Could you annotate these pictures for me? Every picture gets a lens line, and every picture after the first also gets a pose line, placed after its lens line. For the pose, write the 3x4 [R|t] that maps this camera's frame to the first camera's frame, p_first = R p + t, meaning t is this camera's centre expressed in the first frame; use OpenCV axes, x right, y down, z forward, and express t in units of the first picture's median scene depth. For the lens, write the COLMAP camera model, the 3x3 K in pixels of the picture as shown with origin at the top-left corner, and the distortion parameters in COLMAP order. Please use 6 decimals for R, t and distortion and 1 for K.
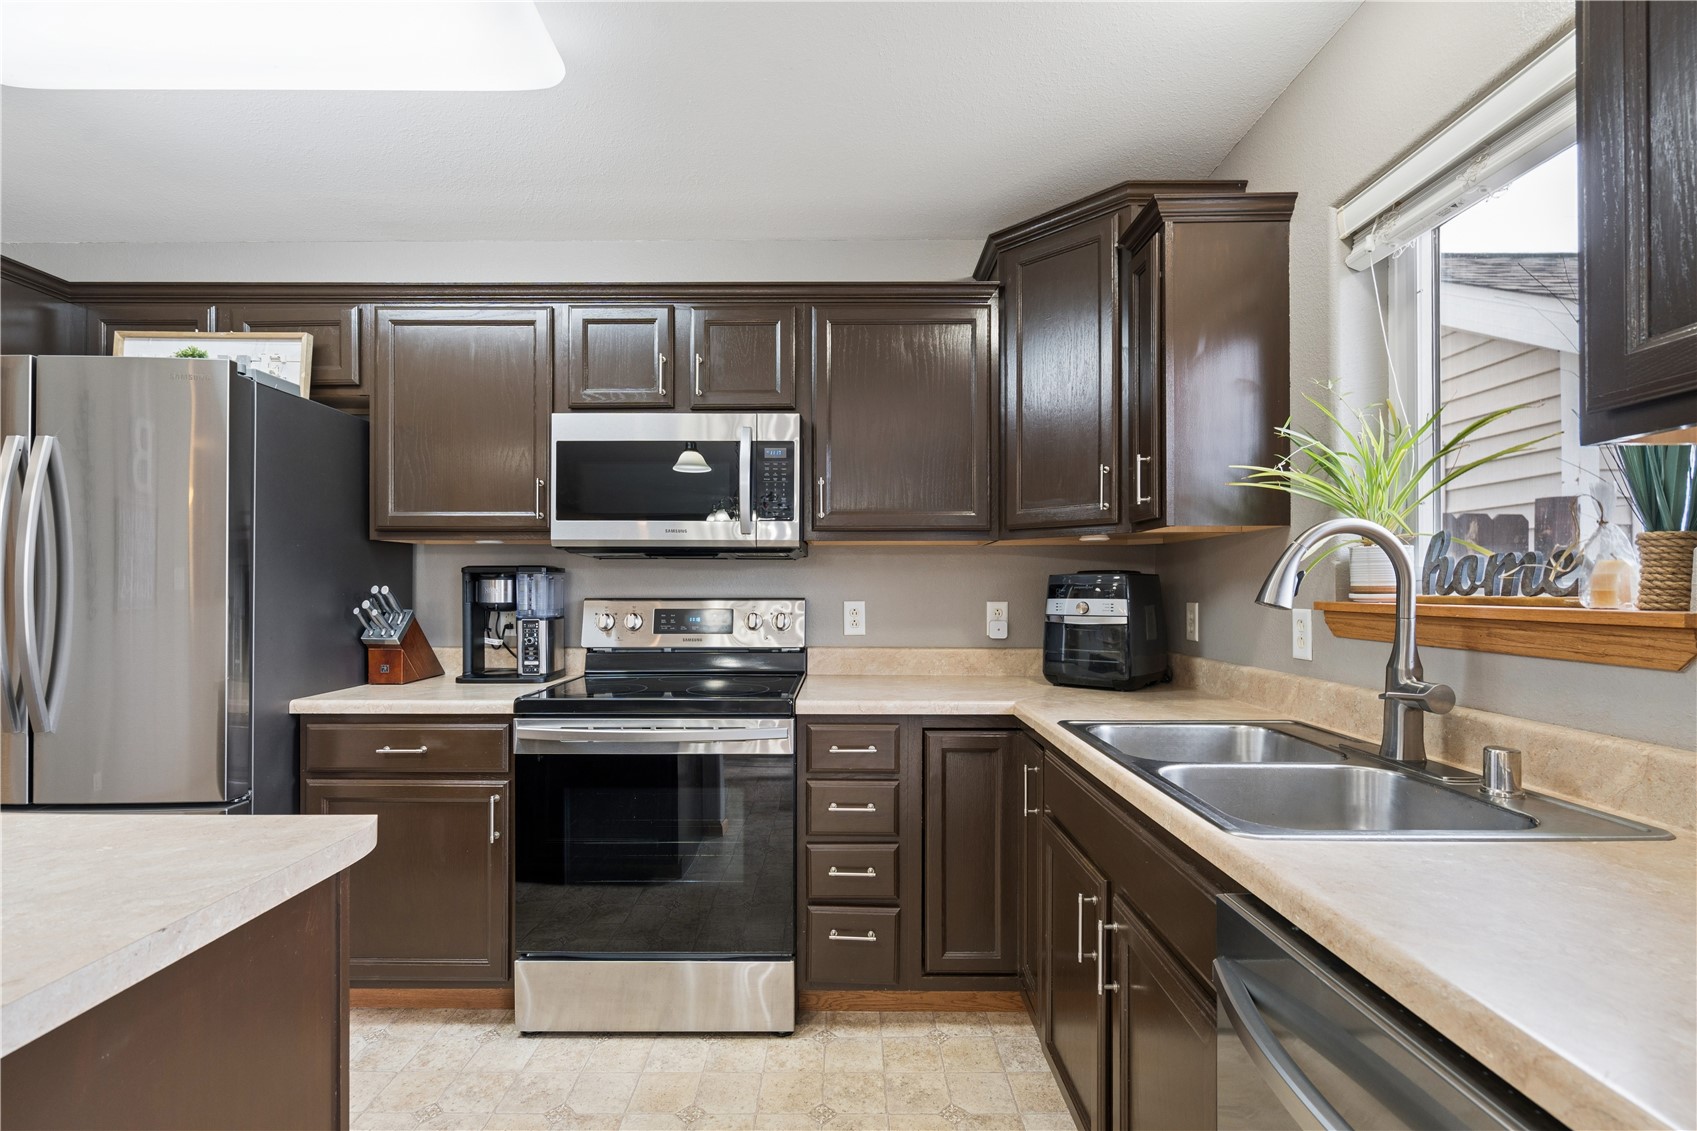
lens RADIAL K [[779.6, 0, 846.2], [0, 779.6, 580.3], [0, 0, 1]] dist [-0.005254, 0.000426]
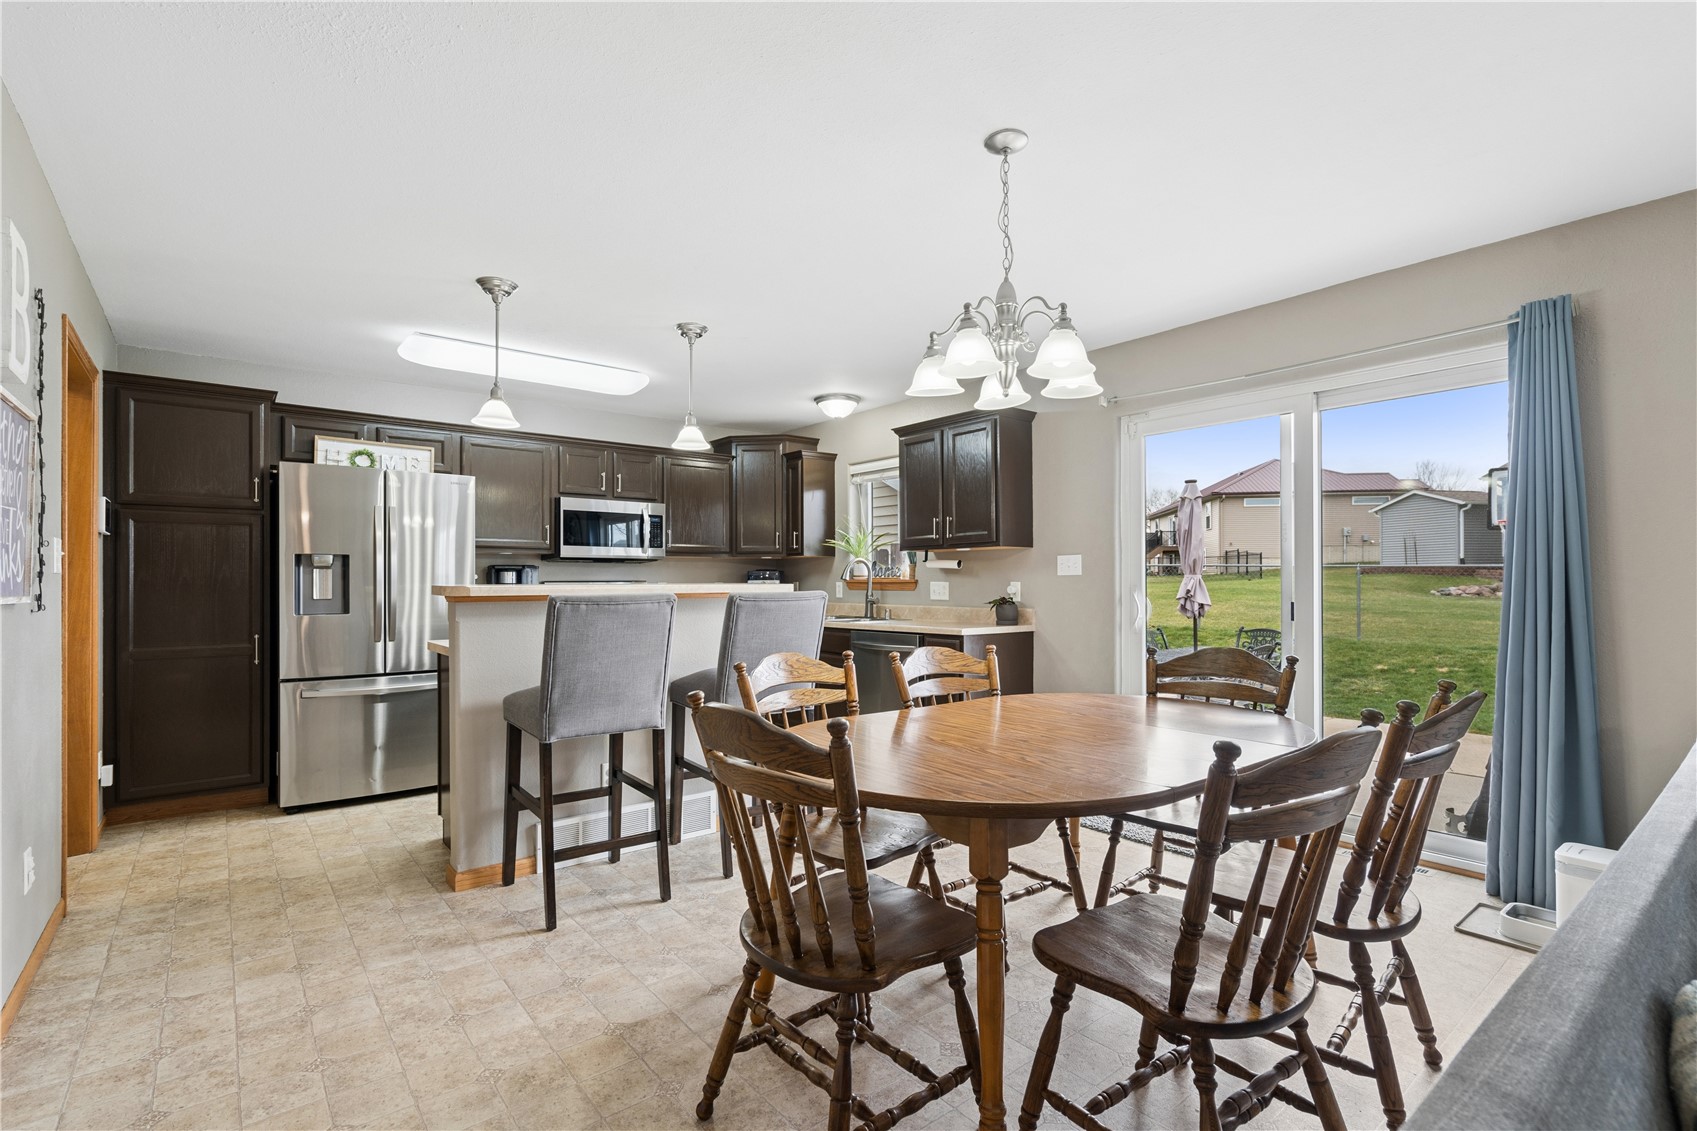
lens RADIAL K [[779.6, 0, 847.6], [0, 779.6, 575.4], [0, 0, 1]] dist [-0.005254, 0.000426]
pose [[0.779068, 0.002883, 0.626933, -1.360688], [-0.003683, 0.999993, -0.000022, 0.006526], [-0.626929, -0.002291, 0.779073, -1.489498]]
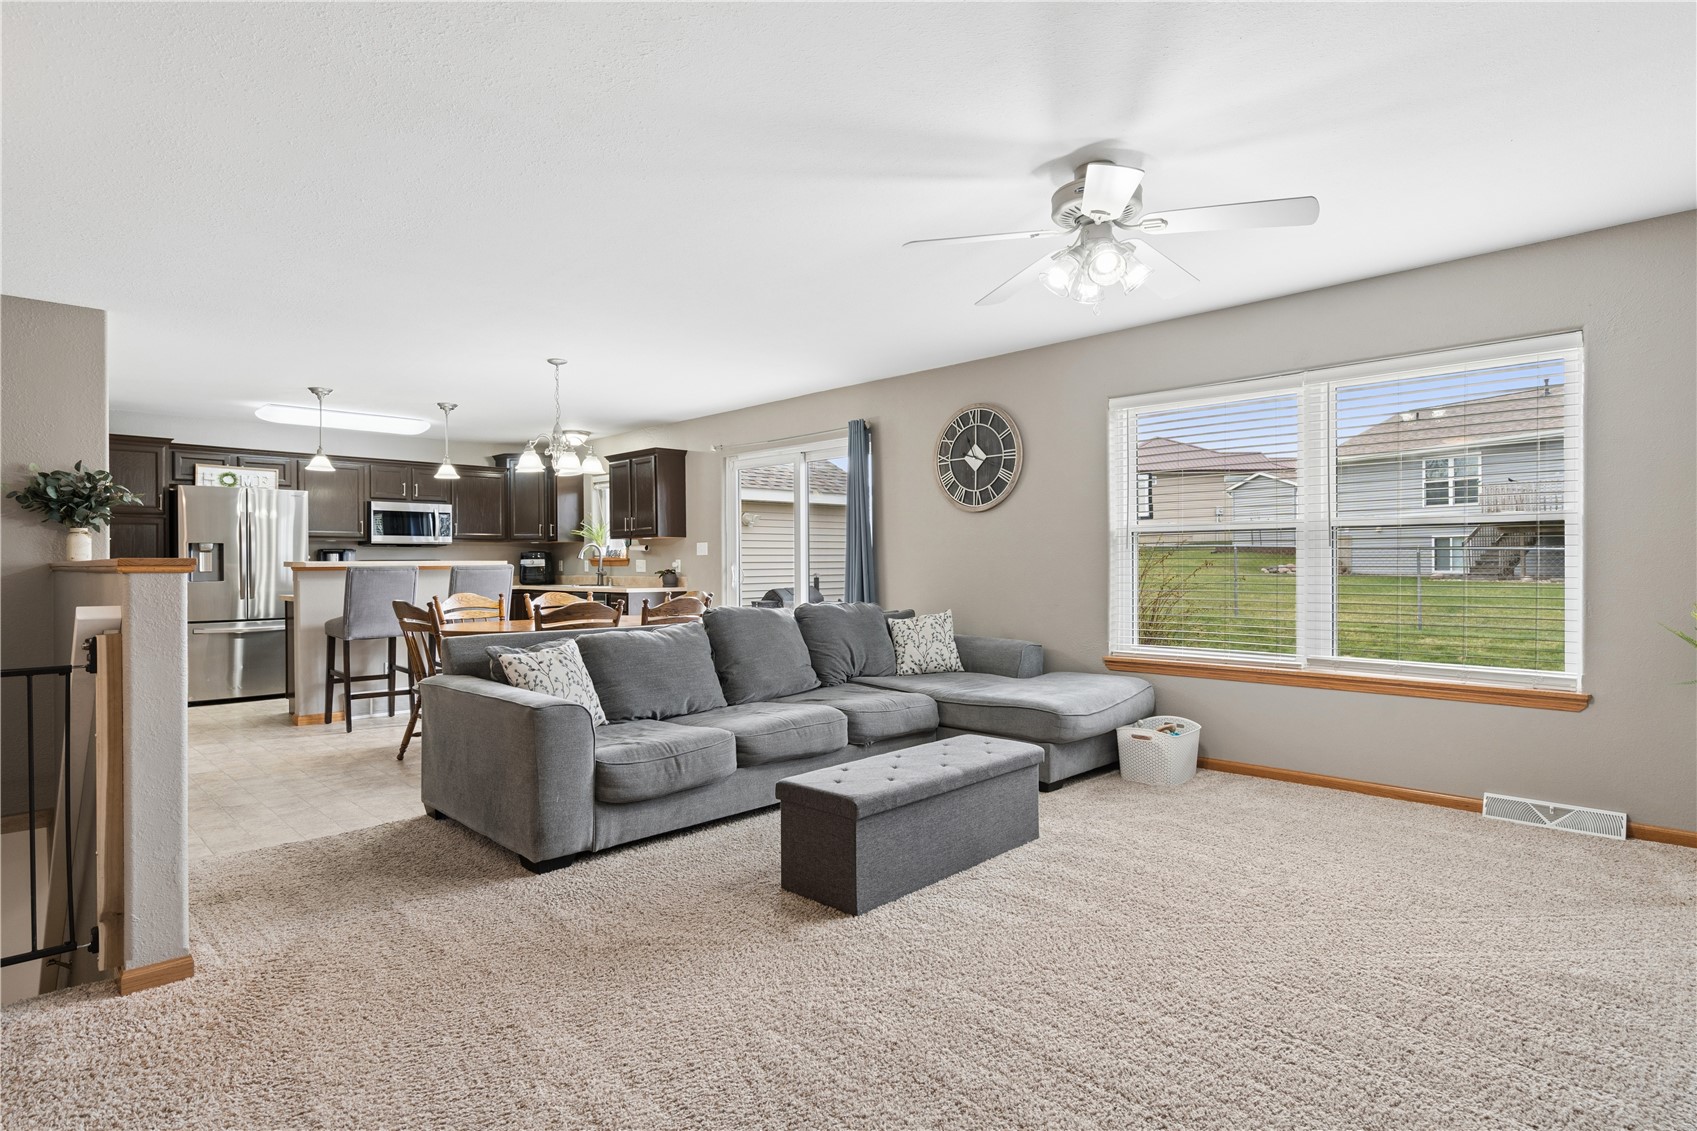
lens RADIAL K [[867.1, 0, 833.6], [0, 867.1, 562.9], [0, 0, 1]] dist [0.001051, 0.000678]
pose [[0.714004, -0.004794, 0.700125, -1.810253], [-0.002045, 0.999958, 0.008932, 0.001874], [-0.700139, -0.007809, 0.713964, -3.405715]]
